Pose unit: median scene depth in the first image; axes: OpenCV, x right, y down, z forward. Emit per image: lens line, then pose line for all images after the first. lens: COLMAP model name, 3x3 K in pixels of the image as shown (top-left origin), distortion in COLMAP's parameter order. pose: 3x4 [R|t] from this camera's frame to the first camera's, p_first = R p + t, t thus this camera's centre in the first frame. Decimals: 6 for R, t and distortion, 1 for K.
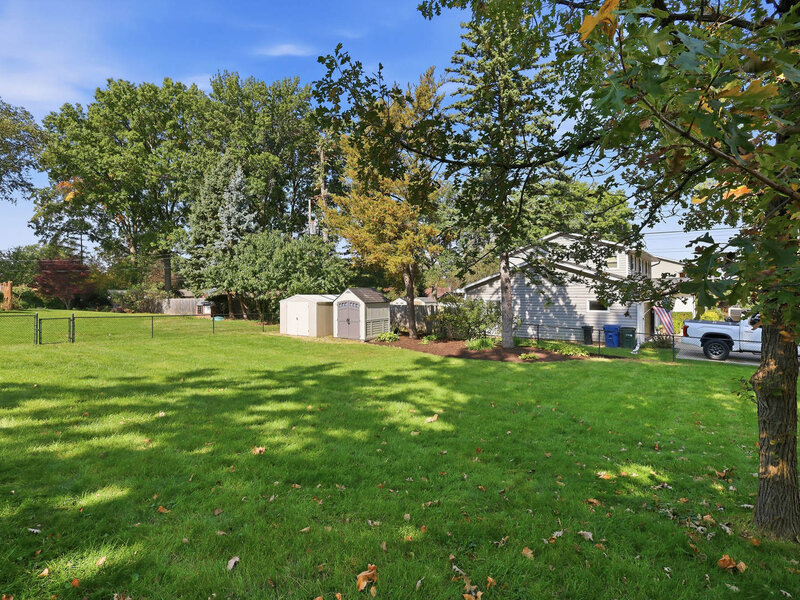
lens RADIAL K [[418.1, 0, 396.0], [0, 418.1, 295.8], [0, 0, 1]] dist [-0.001731, -0.000563]
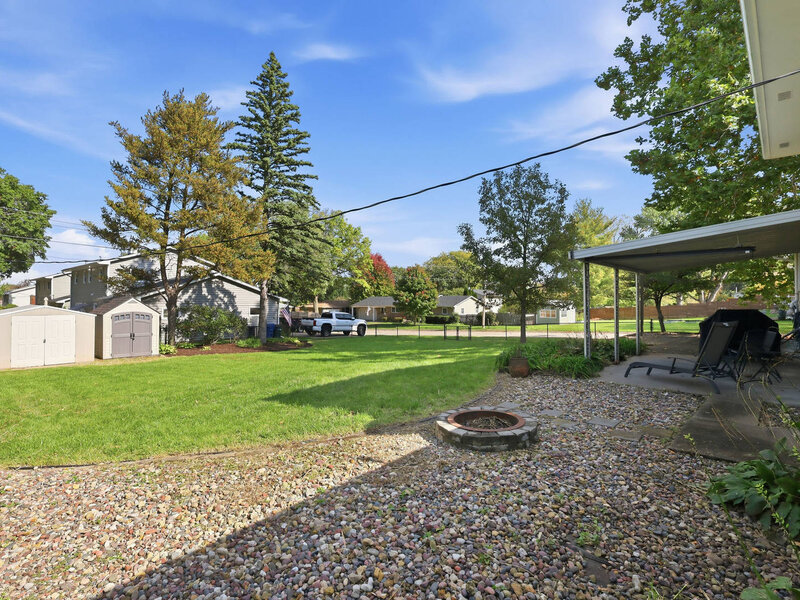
lens RADIAL K [[418.6, 0, 400.0], [0, 418.6, 300.0], [0, 0, 1]] dist [0.000850, 0.000682]
pose [[0.088084, 0.001819, 0.996111, -0.881601], [-0.001165, 0.999998, -0.001723, -0.012657], [-0.996112, -0.001009, 0.088086, 0.363599]]
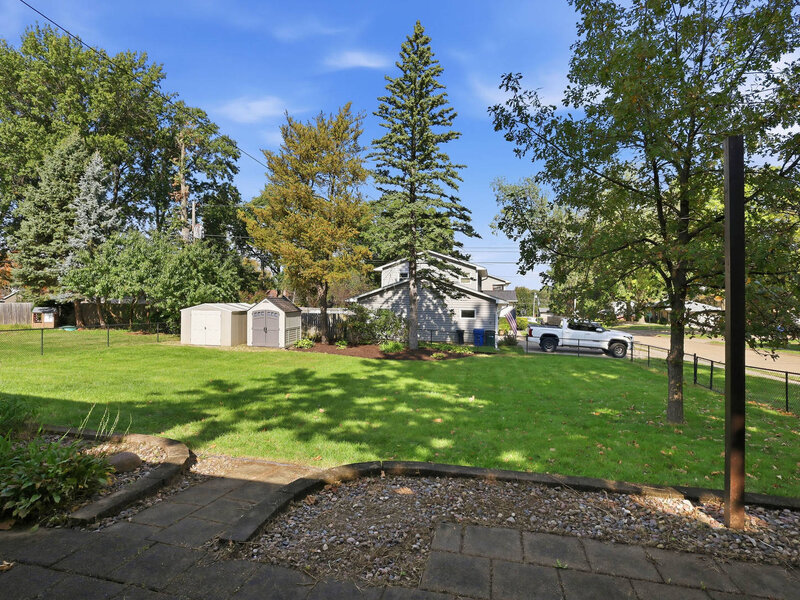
lens RADIAL K [[418.6, 0, 400.0], [0, 418.6, 300.0], [0, 0, 1]] dist [0.000850, 0.000682]
pose [[0.908654, 0.010338, 0.417423, -0.234935], [-0.011968, 0.999928, 0.001289, -0.017831], [-0.417379, -0.006167, 0.908711, -0.077939]]
